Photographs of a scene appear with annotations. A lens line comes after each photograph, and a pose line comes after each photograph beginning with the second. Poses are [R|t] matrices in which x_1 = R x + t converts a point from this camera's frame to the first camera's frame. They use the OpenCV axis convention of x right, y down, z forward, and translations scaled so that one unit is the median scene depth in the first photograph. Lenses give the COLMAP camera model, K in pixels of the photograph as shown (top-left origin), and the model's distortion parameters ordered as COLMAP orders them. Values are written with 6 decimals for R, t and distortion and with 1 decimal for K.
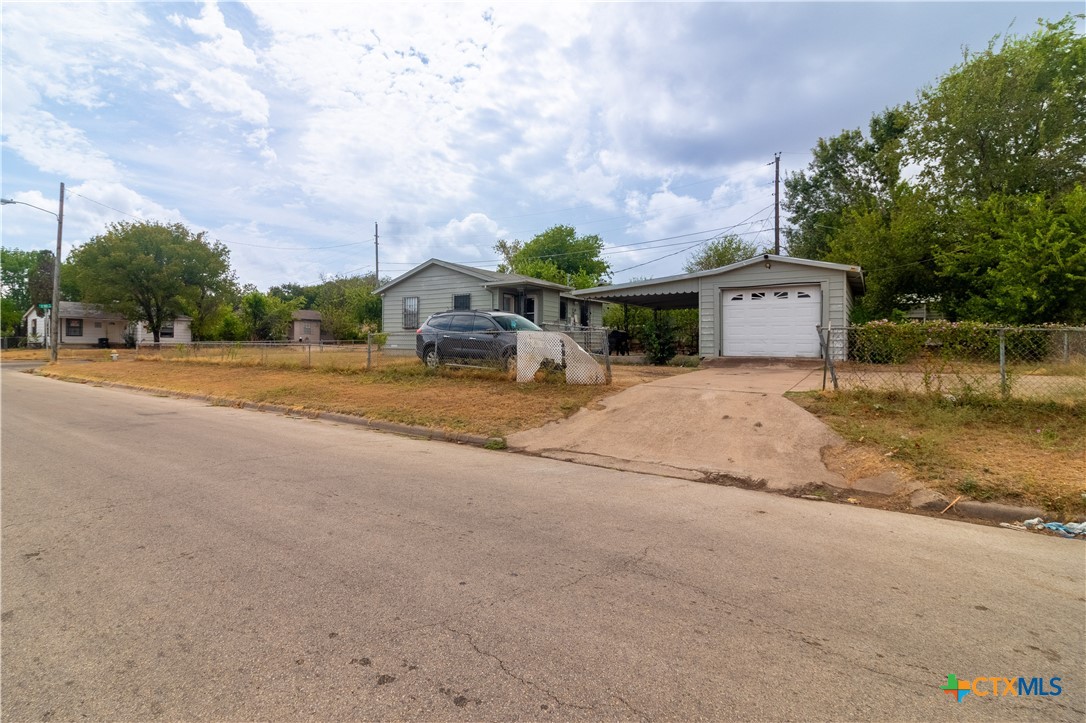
lens RADIAL K [[501.6, 0, 508.4], [0, 501.6, 357.0], [0, 0, 1]] dist [-0.002691, -0.000156]
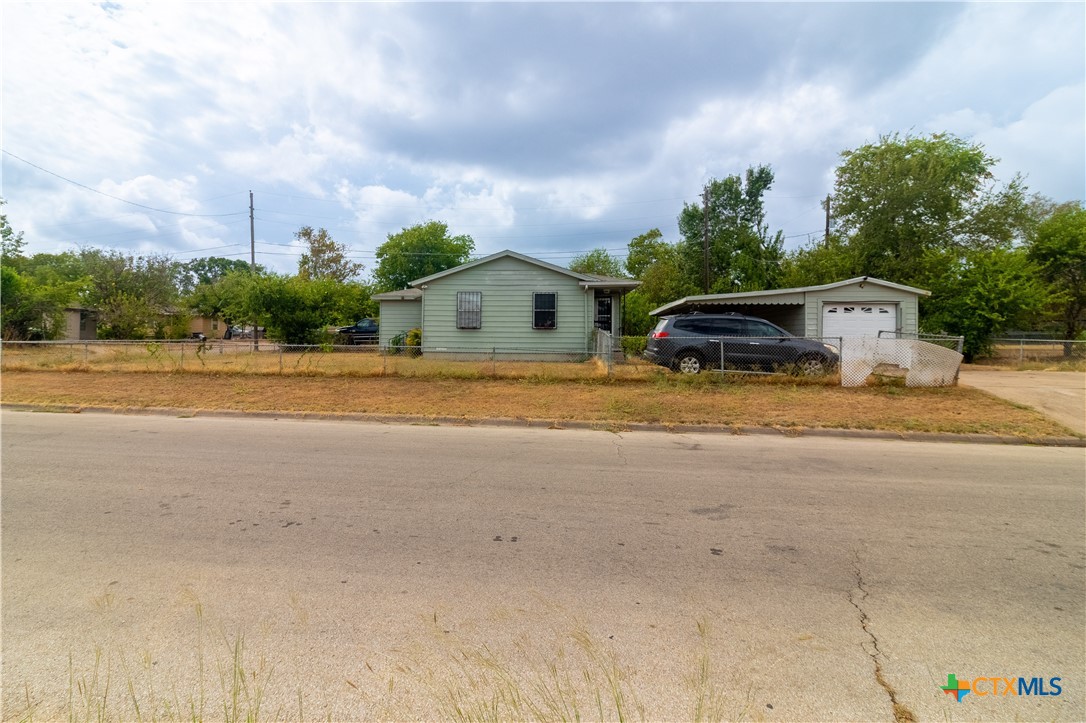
lens RADIAL K [[501.6, 0, 508.4], [0, 501.6, 357.0], [0, 0, 1]] dist [-0.002691, -0.000156]
pose [[0.882527, -0.005884, 0.470226, -0.794973], [0.005259, 0.999983, 0.002642, -0.013520], [-0.470233, 0.000142, 0.882542, 0.302813]]
